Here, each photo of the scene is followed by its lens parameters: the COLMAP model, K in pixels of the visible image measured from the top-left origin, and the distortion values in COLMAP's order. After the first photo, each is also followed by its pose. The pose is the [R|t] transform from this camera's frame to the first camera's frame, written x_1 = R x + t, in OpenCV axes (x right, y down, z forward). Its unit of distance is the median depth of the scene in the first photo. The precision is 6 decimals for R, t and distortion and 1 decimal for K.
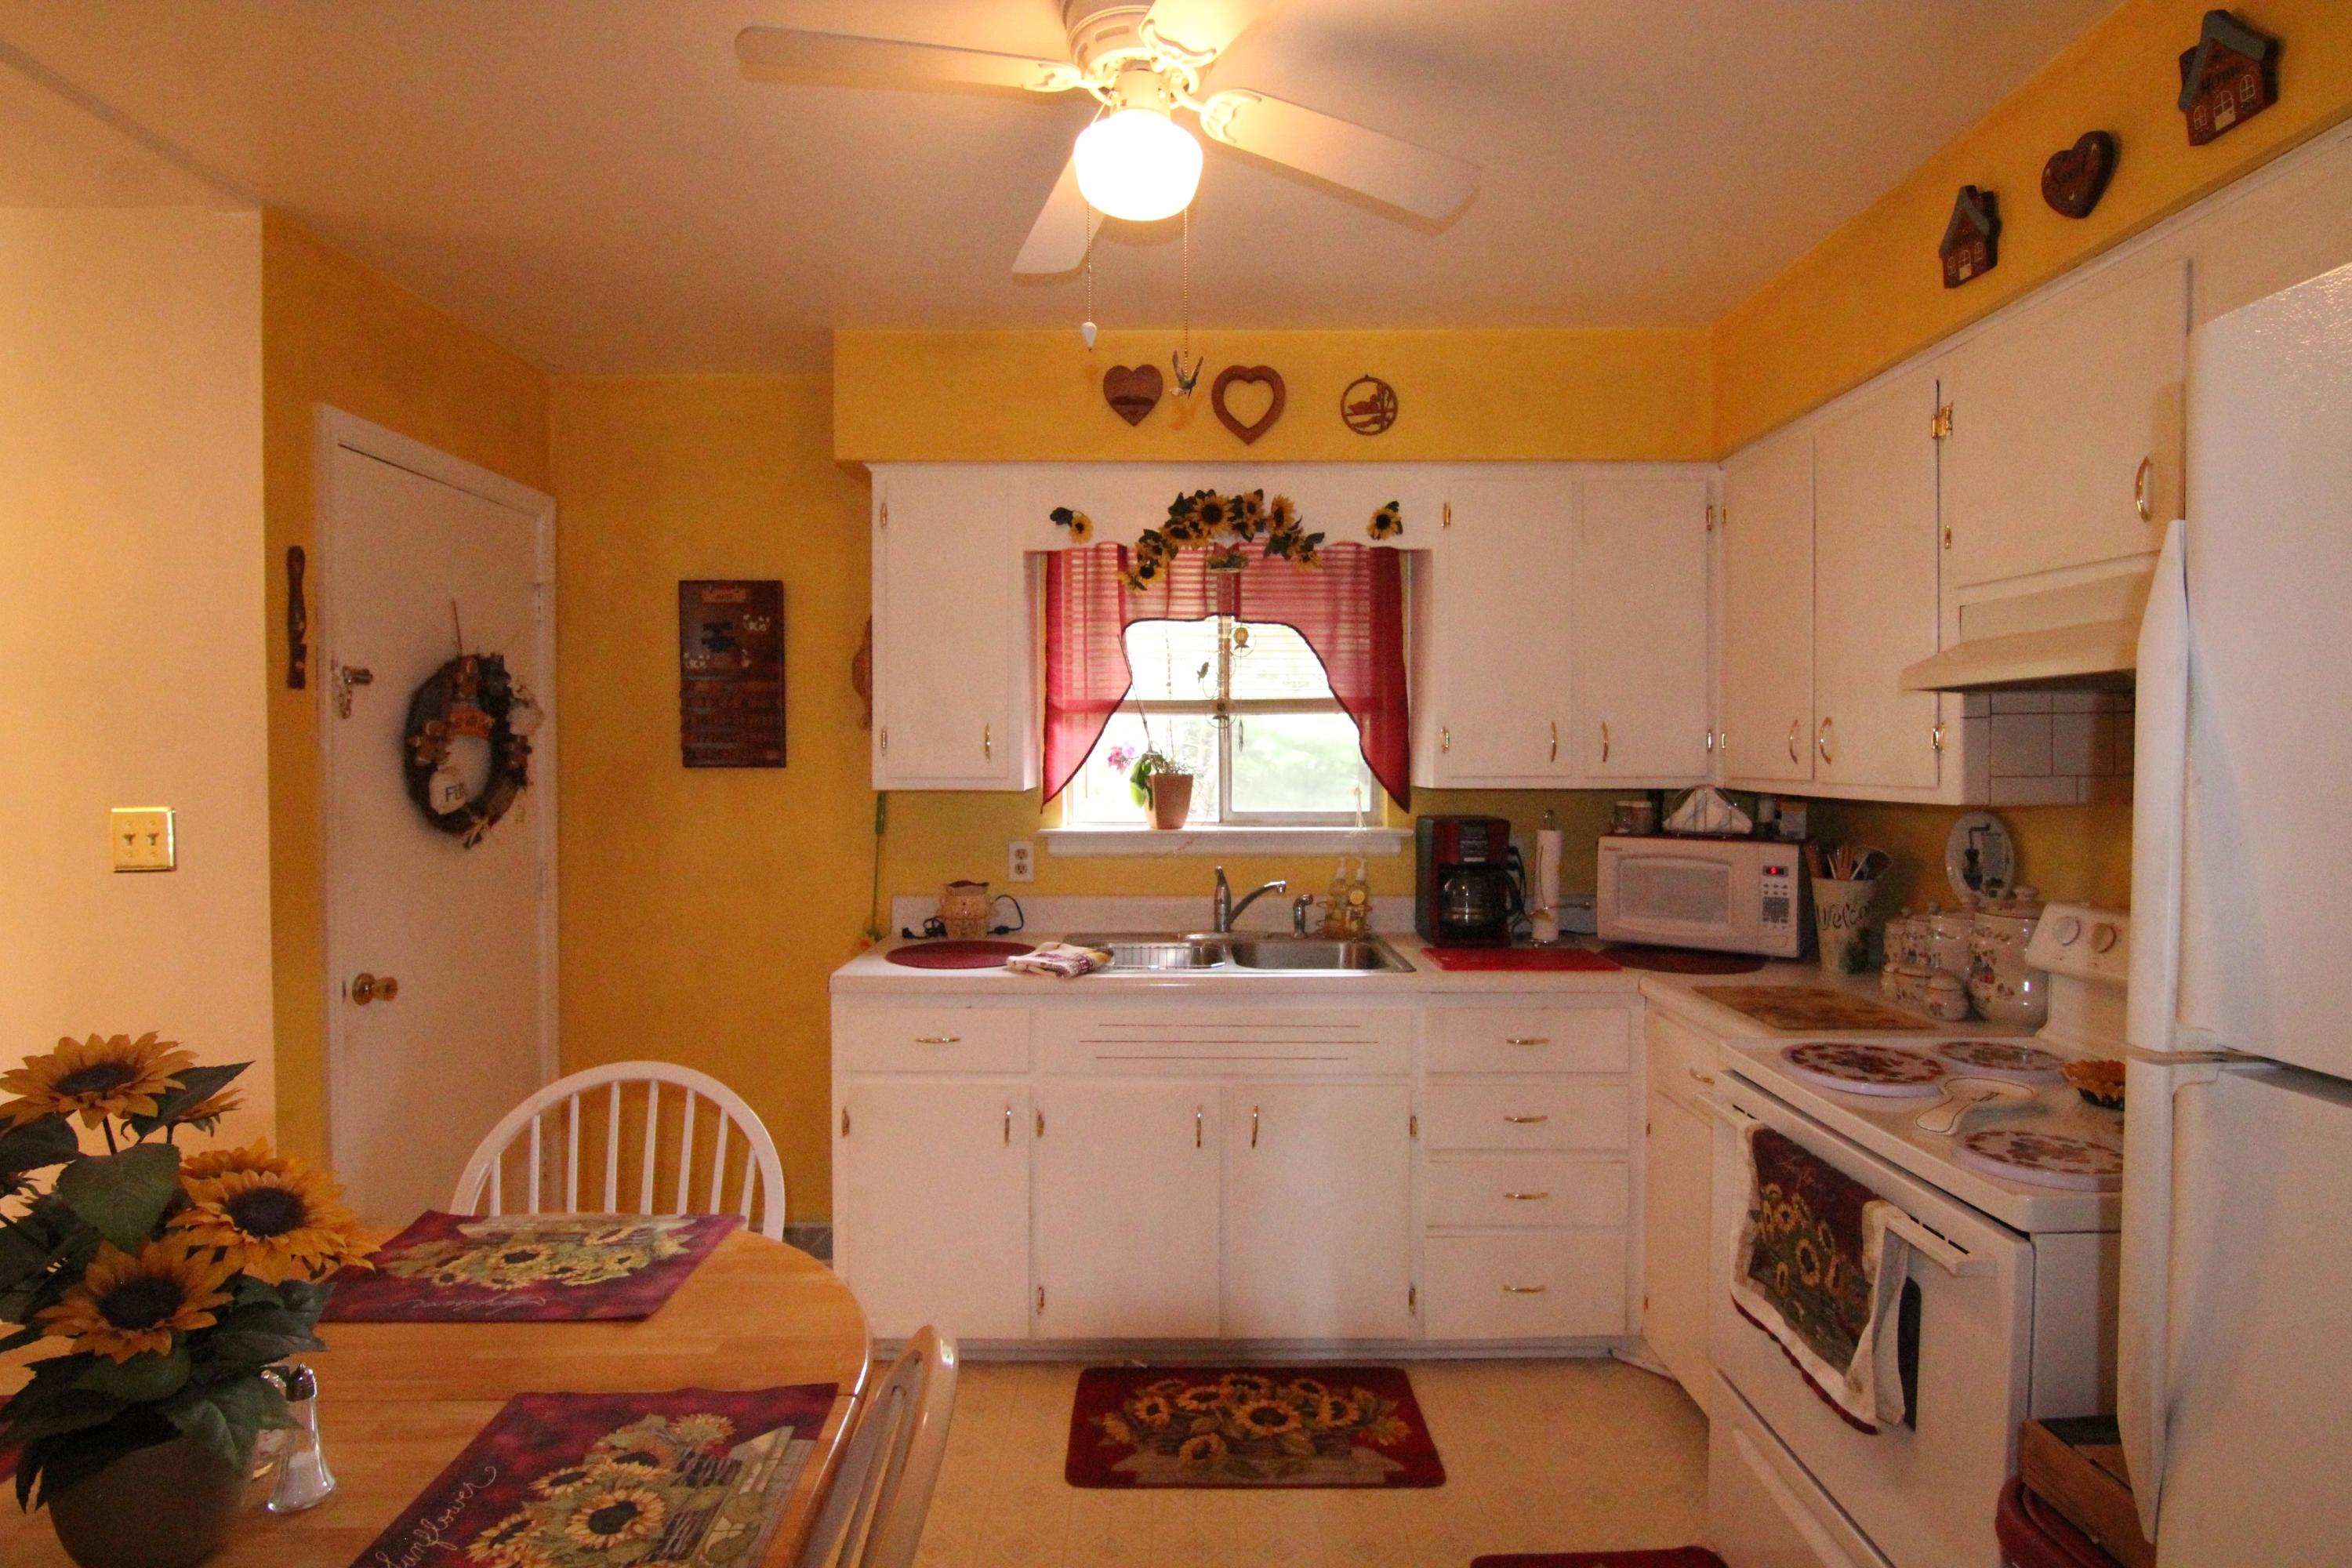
lens RADIAL K [[1203.6, 0, 1174.8], [0, 1203.6, 776.9], [0, 0, 1]] dist [-0.008480, -0.006927]
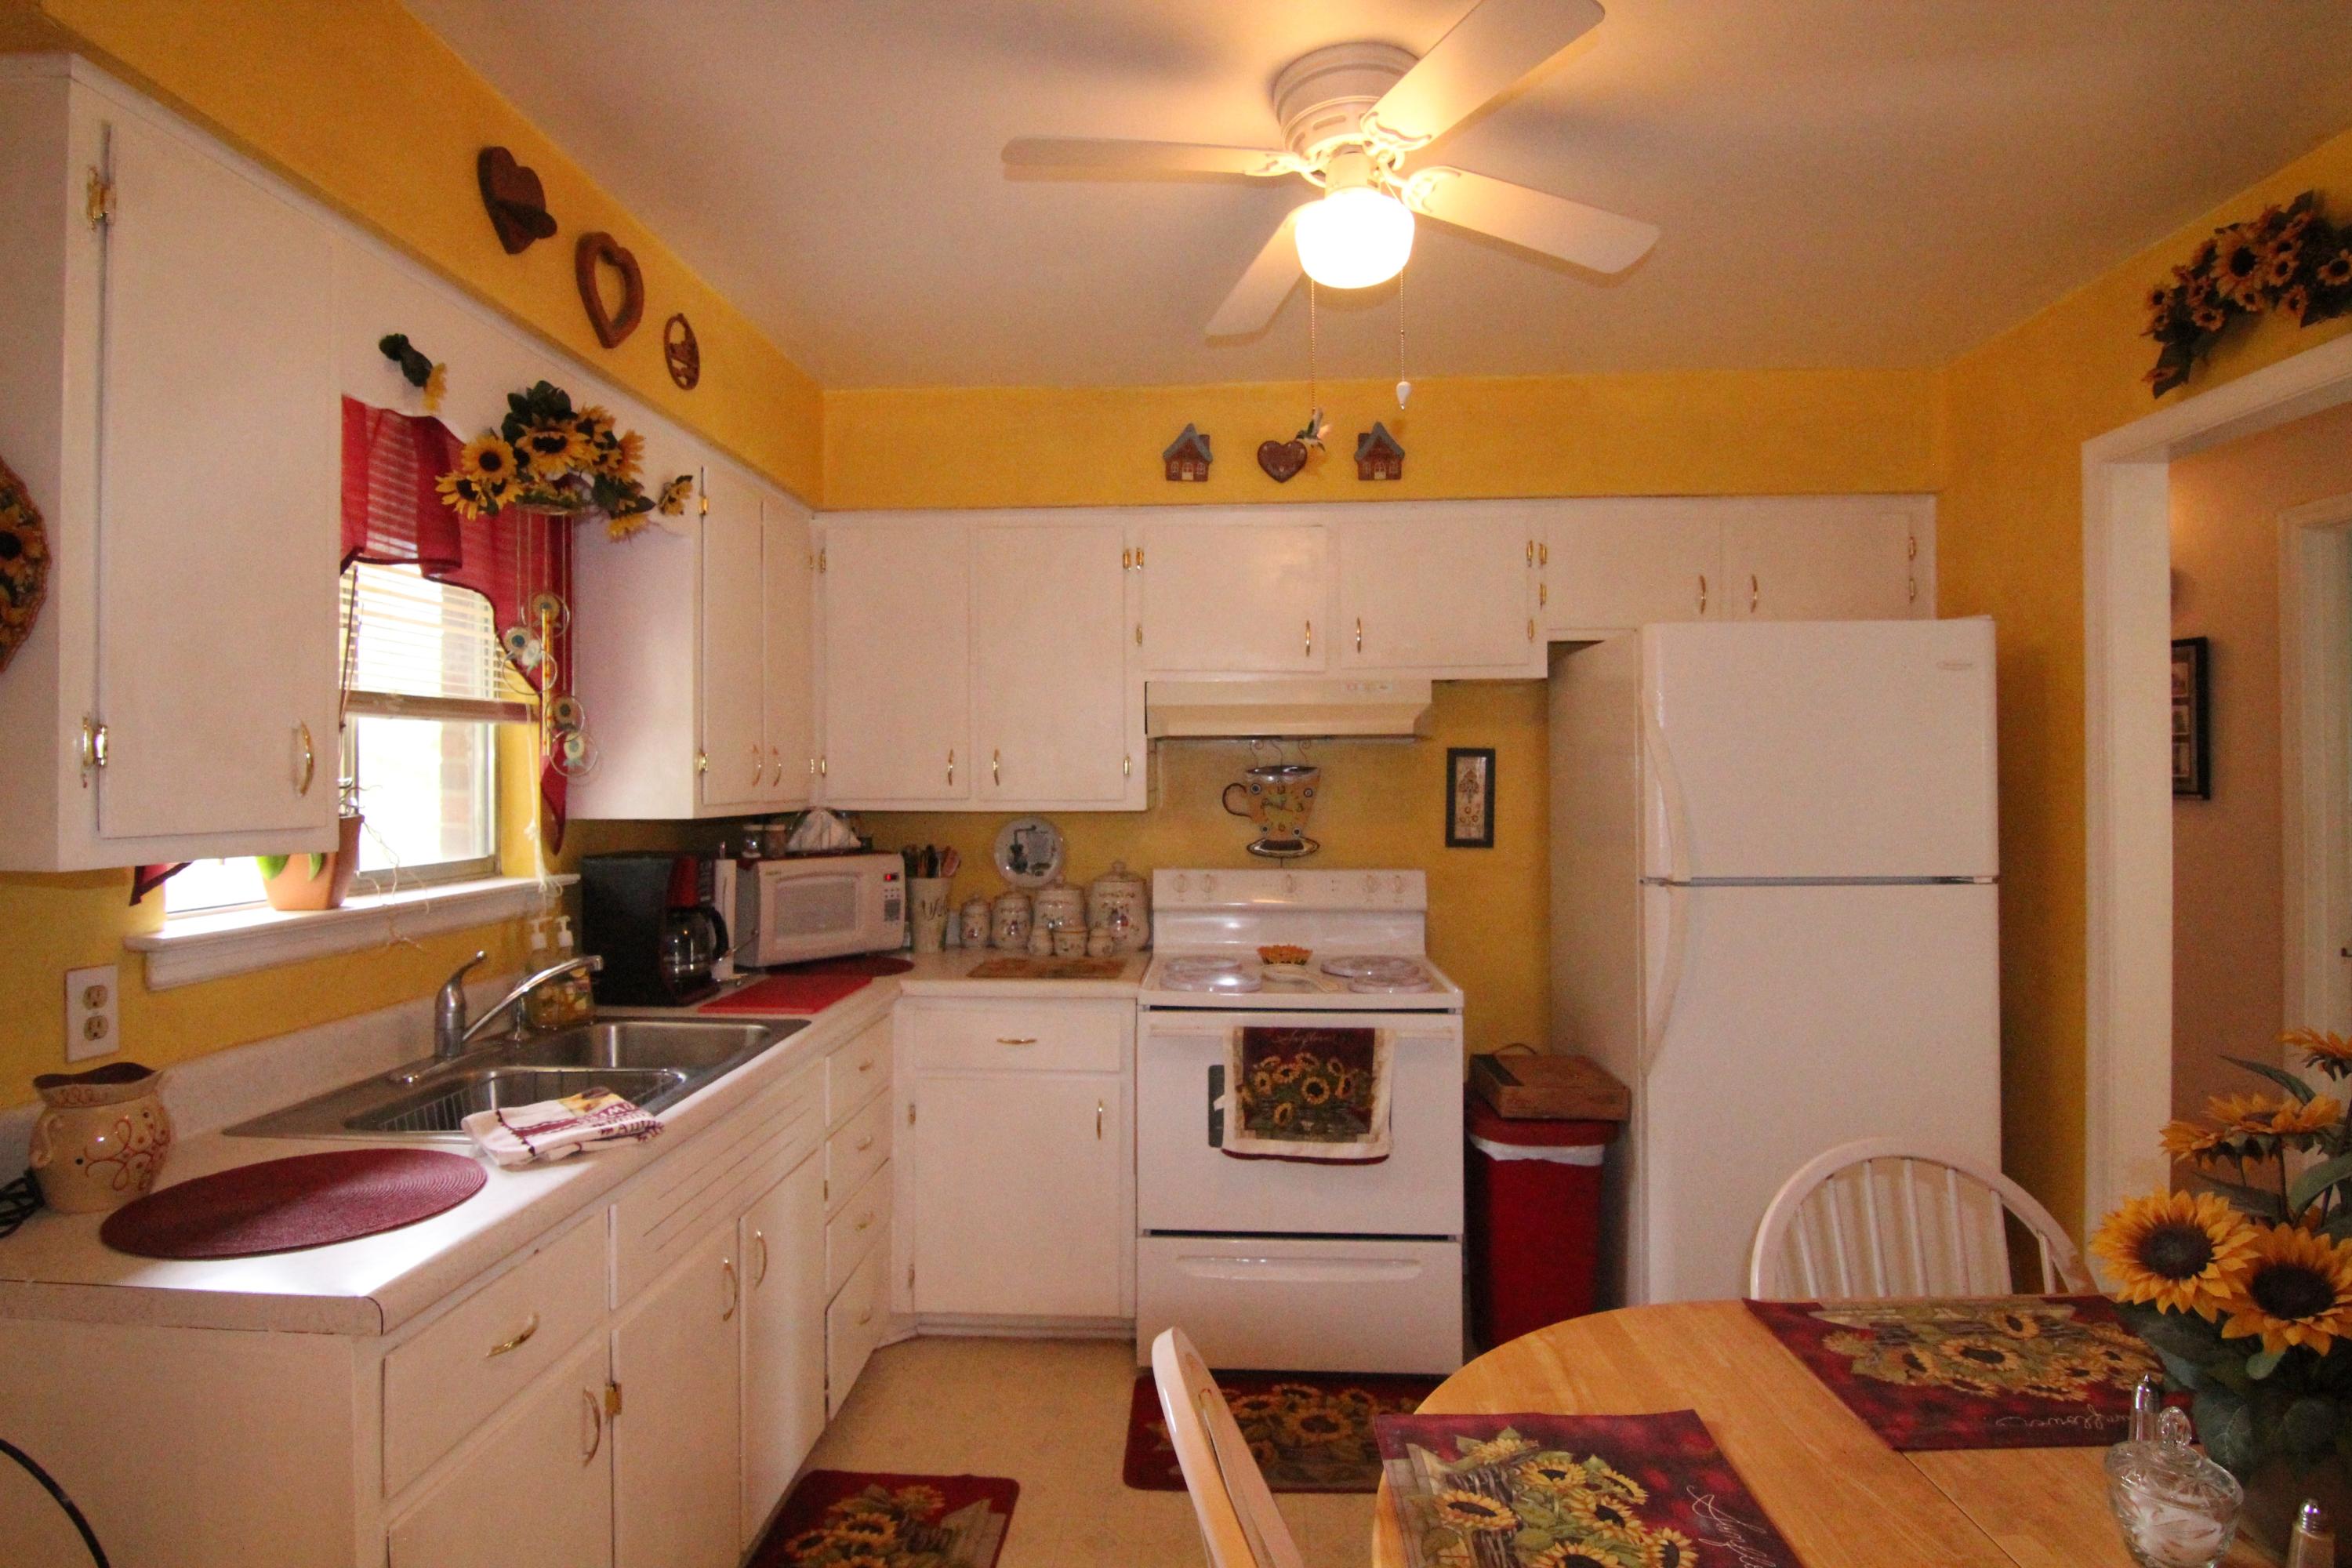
lens RADIAL K [[1203.6, 0, 1179.7], [0, 1203.6, 777.6], [0, 0, 1]] dist [-0.008480, -0.006927]
pose [[0.050698, -0.000963, 0.998714, -0.854968], [0.021153, 0.999776, -0.000110, -0.017243], [-0.998490, 0.021131, 0.050707, 0.843146]]
